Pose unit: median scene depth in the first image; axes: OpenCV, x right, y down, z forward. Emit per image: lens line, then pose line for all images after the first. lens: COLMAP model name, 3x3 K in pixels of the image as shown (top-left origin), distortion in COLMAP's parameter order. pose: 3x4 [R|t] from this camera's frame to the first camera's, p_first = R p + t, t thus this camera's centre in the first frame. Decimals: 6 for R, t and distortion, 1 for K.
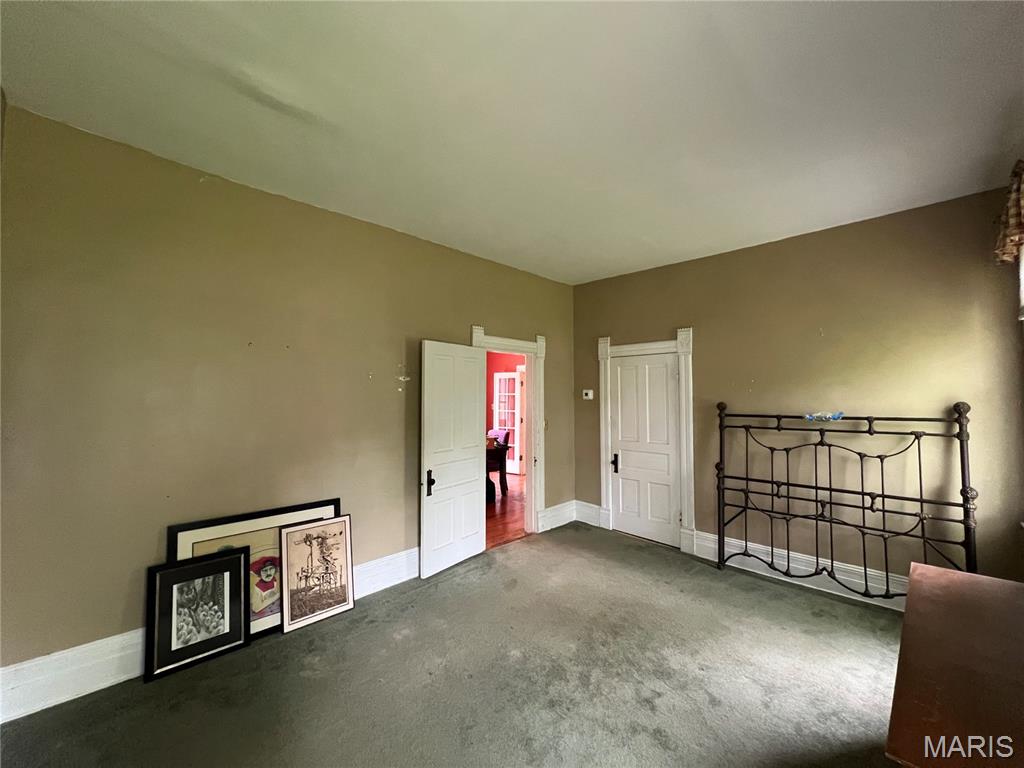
lens RADIAL K [[414.3, 0, 509.8], [0, 414.3, 383.0], [0, 0, 1]] dist [0.000317, 0.000242]
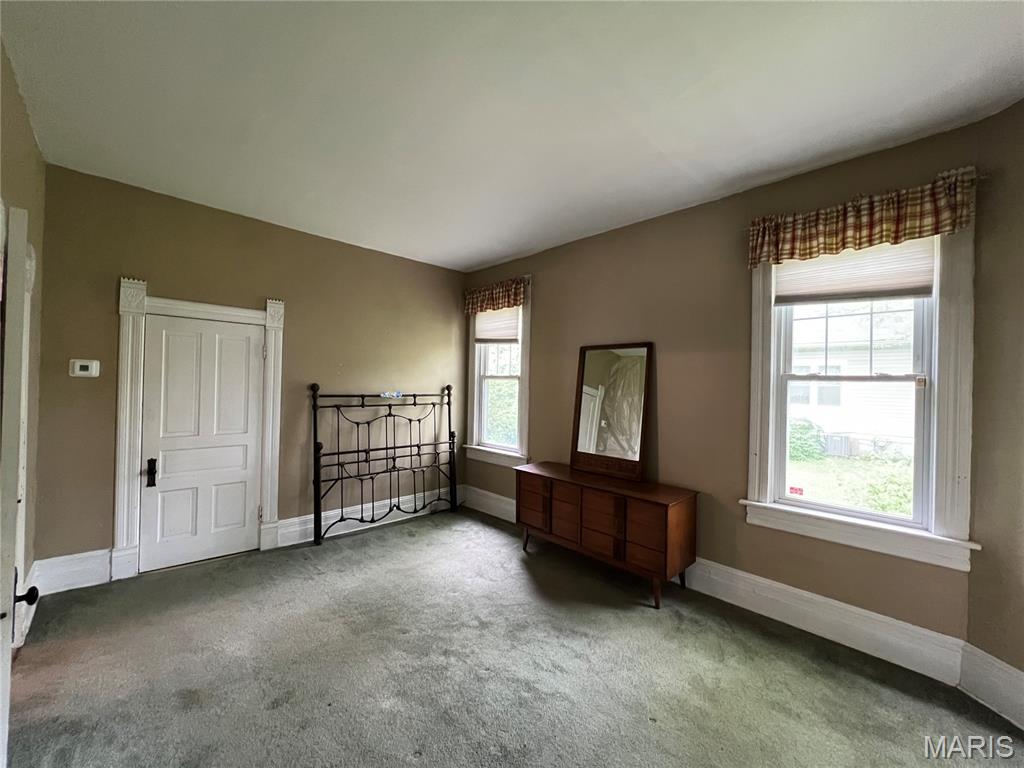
lens RADIAL K [[414.3, 0, 509.8], [0, 414.3, 383.0], [0, 0, 1]] dist [0.000317, 0.000242]
pose [[0.014075, 0.004256, 0.999892, -0.540511], [-0.057370, 0.998347, -0.003442, 0.022979], [-0.998254, -0.057315, 0.014296, 0.552614]]
